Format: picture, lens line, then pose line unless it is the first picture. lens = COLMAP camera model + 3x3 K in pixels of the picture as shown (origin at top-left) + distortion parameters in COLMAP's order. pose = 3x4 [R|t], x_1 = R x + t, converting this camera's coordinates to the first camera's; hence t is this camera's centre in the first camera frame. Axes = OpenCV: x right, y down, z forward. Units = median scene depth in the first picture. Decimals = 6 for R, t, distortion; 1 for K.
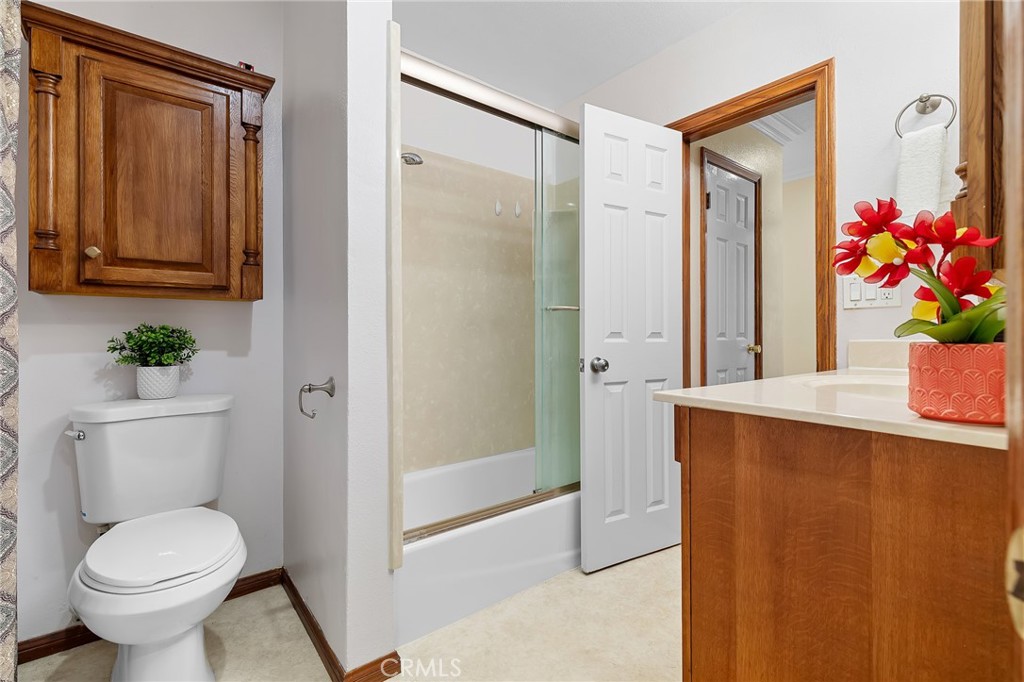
lens RADIAL K [[459.8, 0, 511.8], [0, 459.8, 335.9], [0, 0, 1]] dist [0.011672, -0.003221]
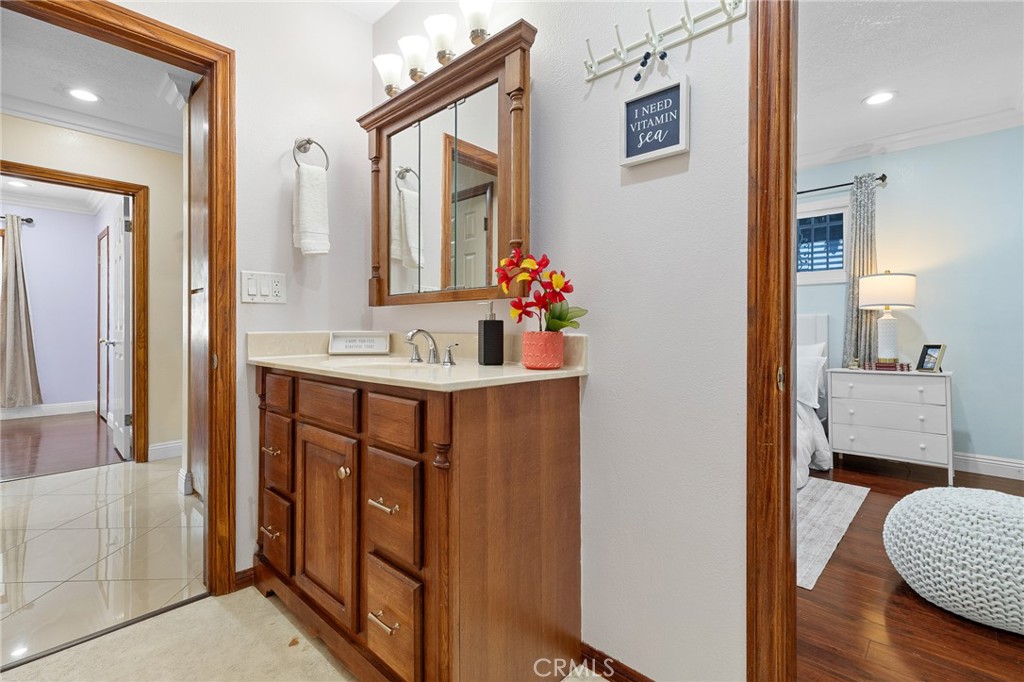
lens RADIAL K [[459.8, 0, 515.9], [0, 459.8, 333.8], [0, 0, 1]] dist [0.011672, -0.003221]
pose [[-0.147811, -0.011174, 0.988953, -0.834195], [0.001261, 0.999933, 0.011487, 0.002951], [-0.989015, 0.002945, -0.147787, 1.151341]]
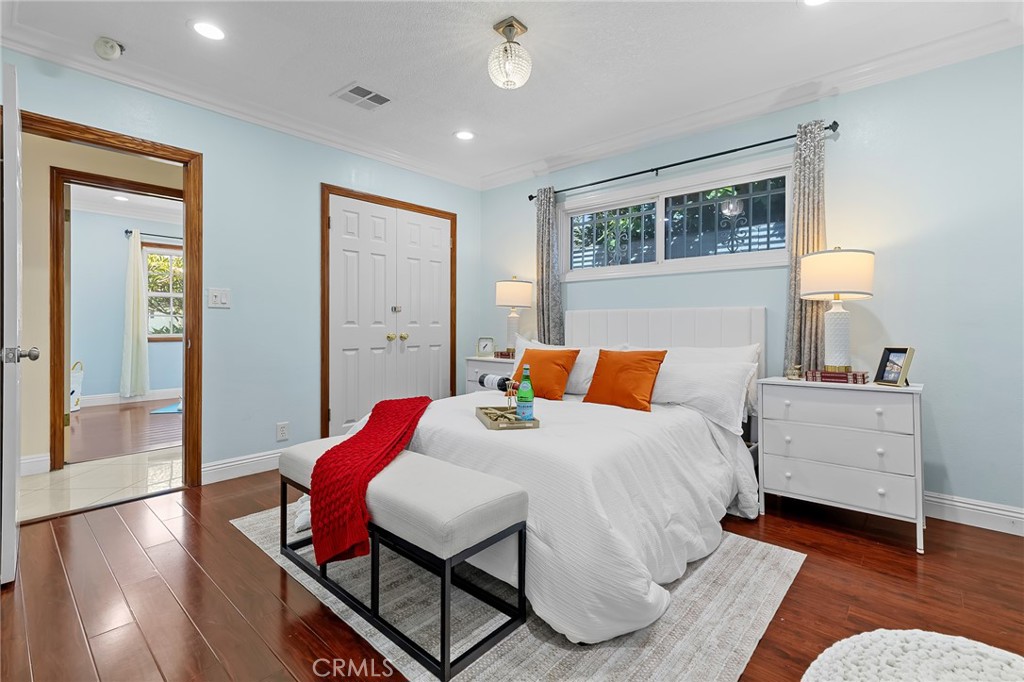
lens RADIAL K [[459.8, 0, 507.2], [0, 459.8, 330.2], [0, 0, 1]] dist [0.011672, -0.003221]
pose [[-0.170689, -0.009817, 0.985276, -0.614240], [-0.002745, 0.999951, 0.009488, 0.006397], [-0.985321, -0.001085, -0.170708, 0.870801]]
